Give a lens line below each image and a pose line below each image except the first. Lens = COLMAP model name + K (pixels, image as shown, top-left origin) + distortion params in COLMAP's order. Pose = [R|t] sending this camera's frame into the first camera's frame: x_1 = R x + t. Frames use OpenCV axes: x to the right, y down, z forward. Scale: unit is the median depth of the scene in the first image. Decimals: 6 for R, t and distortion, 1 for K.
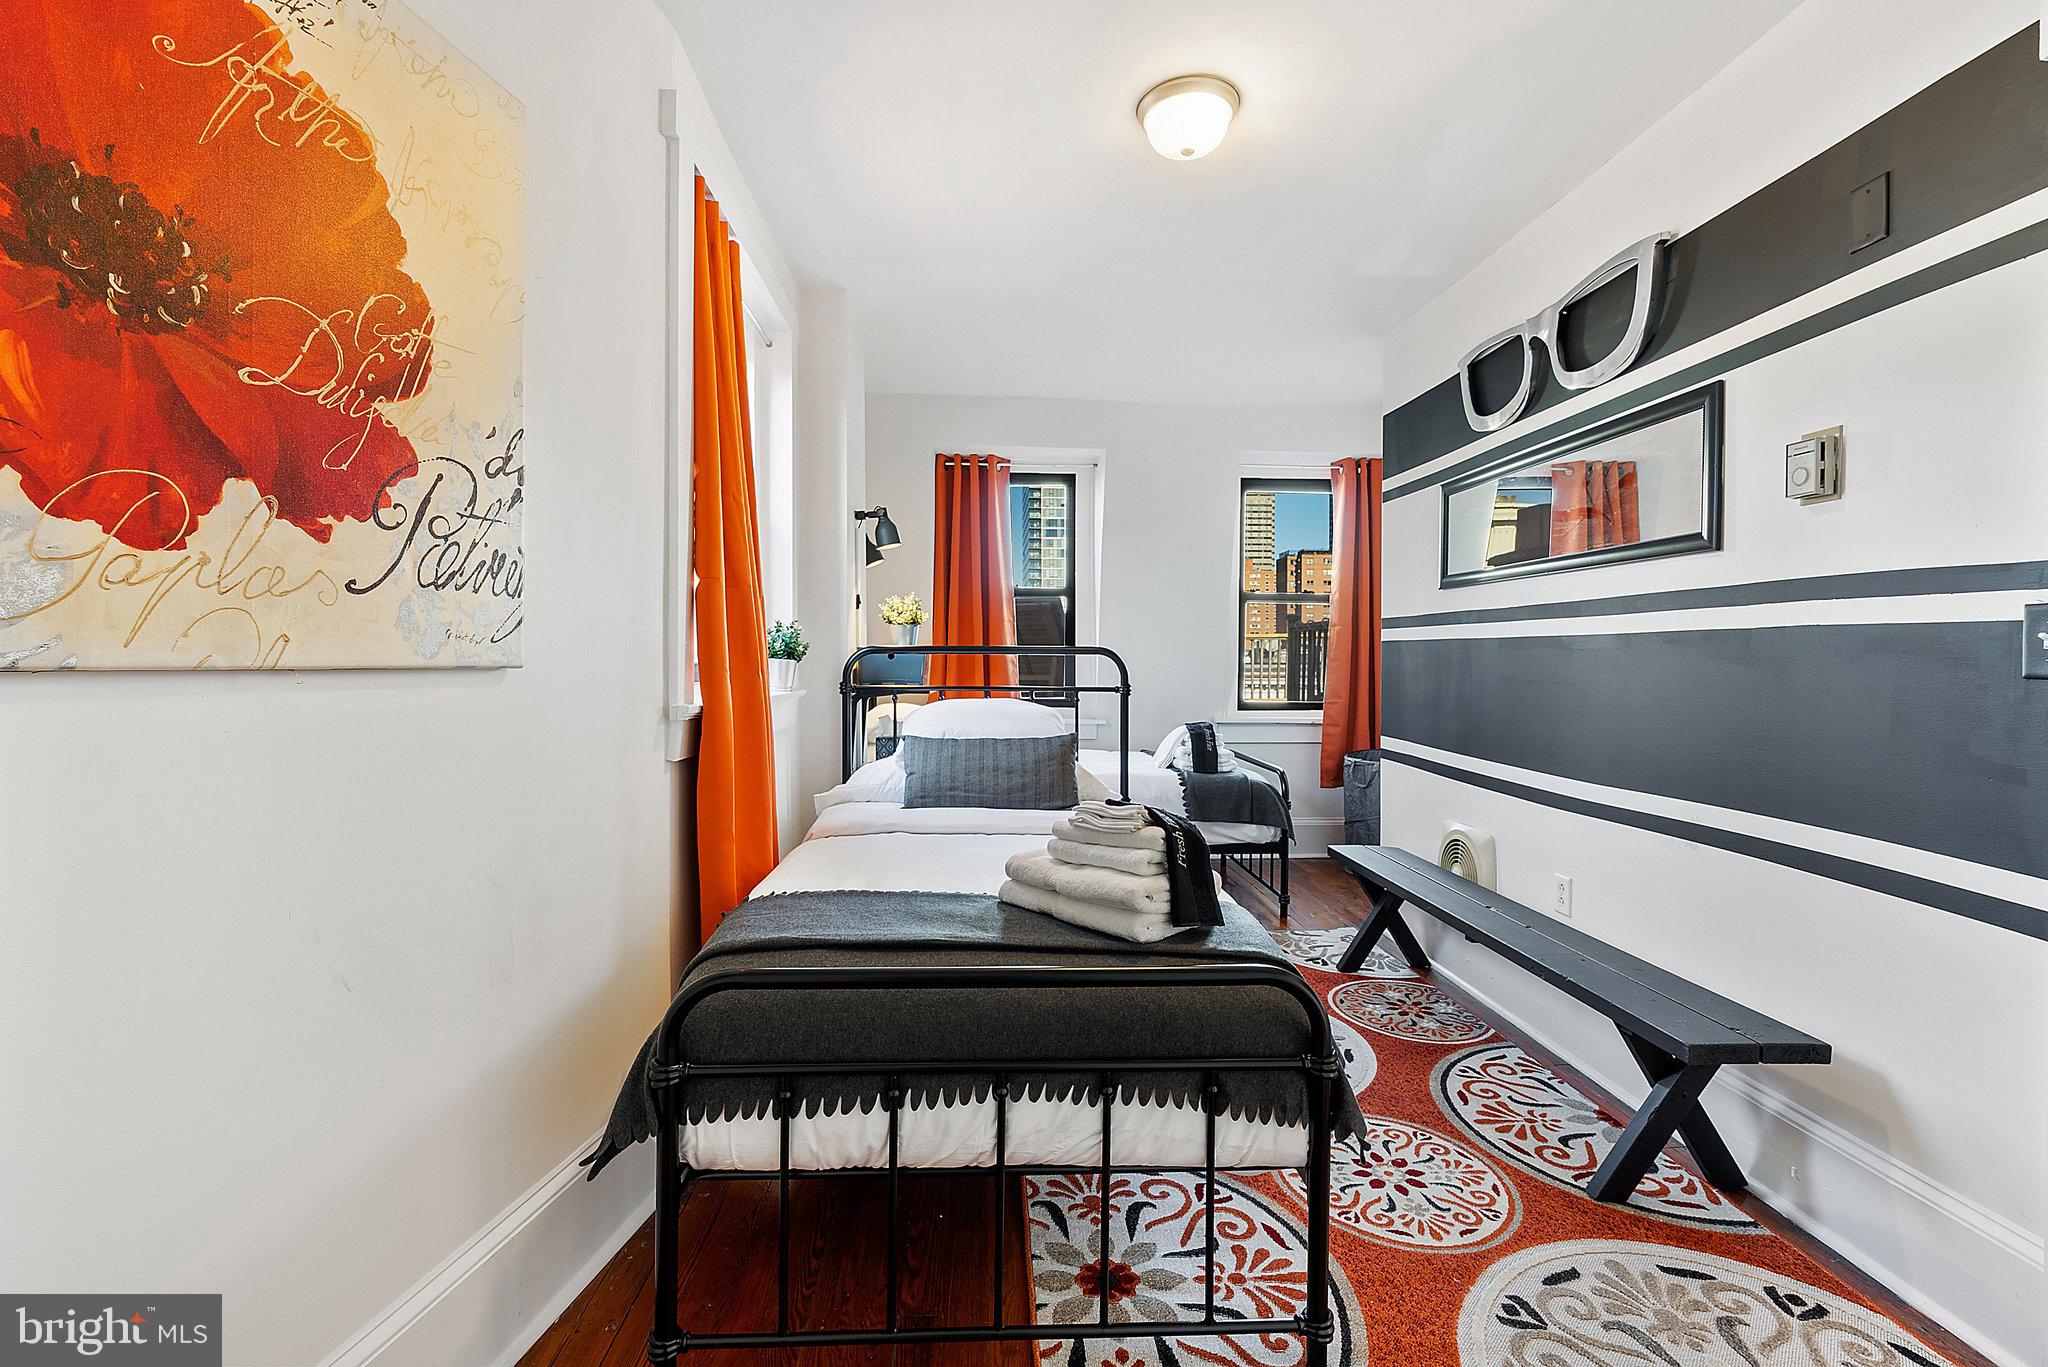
lens RADIAL K [[913.3, 0, 1017.6], [0, 913.3, 676.7], [0, 0, 1]] dist [-0.011845, 0.003794]
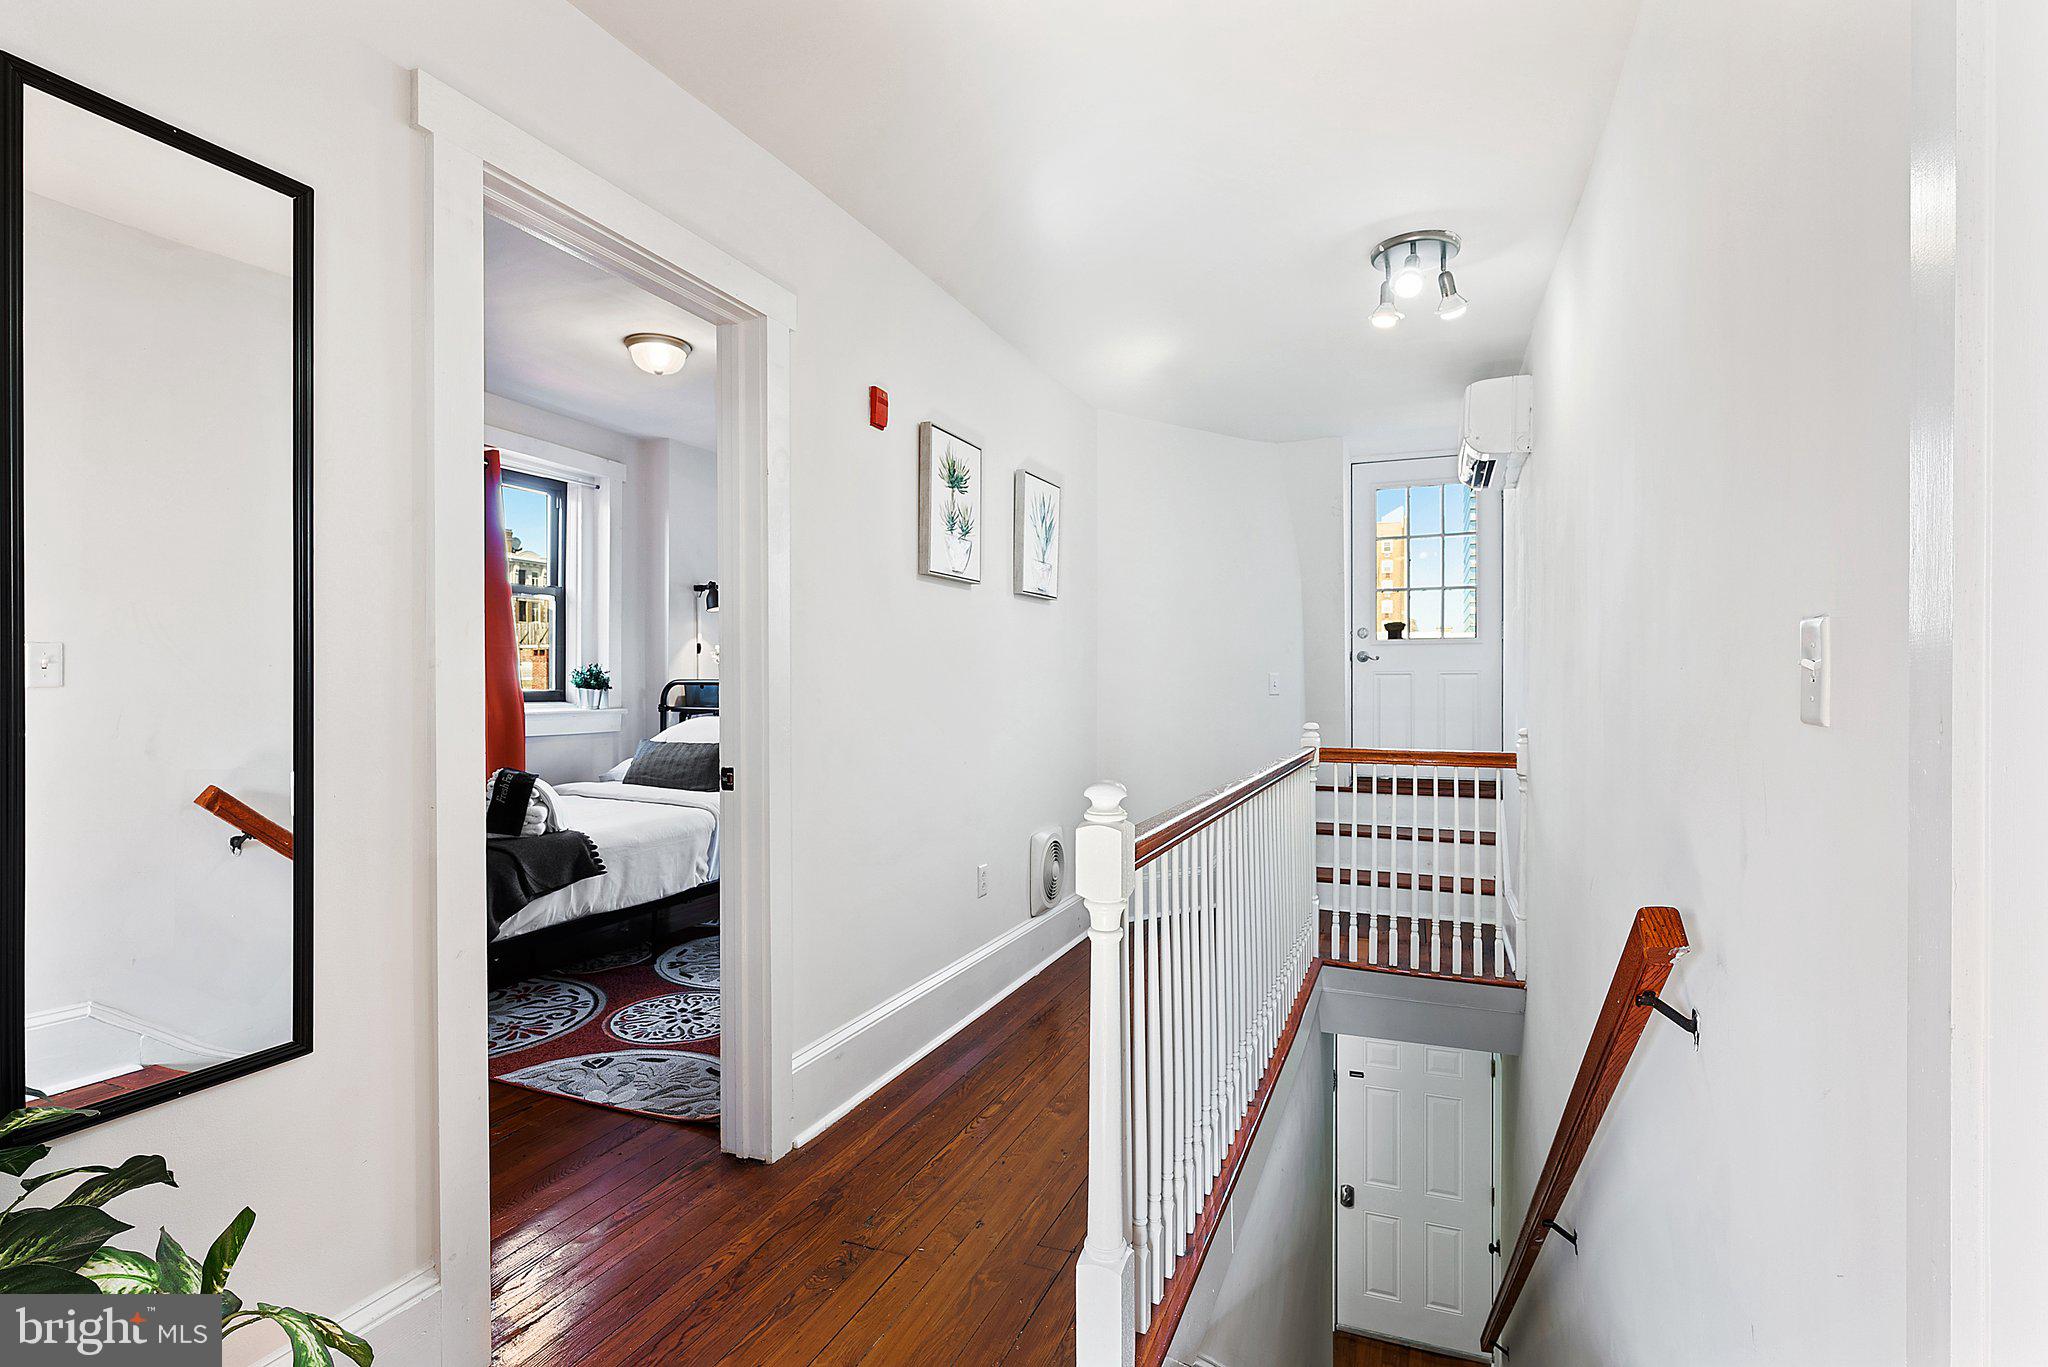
lens RADIAL K [[967.4, 0, 1006.6], [0, 967.4, 687.1], [0, 0, 1]] dist [-0.004002, -0.000019]
pose [[0.901421, 0.002462, -0.432938, 2.575872], [-0.009447, 0.999858, -0.013985, -0.011688], [0.432841, 0.016696, 0.901315, -0.445940]]
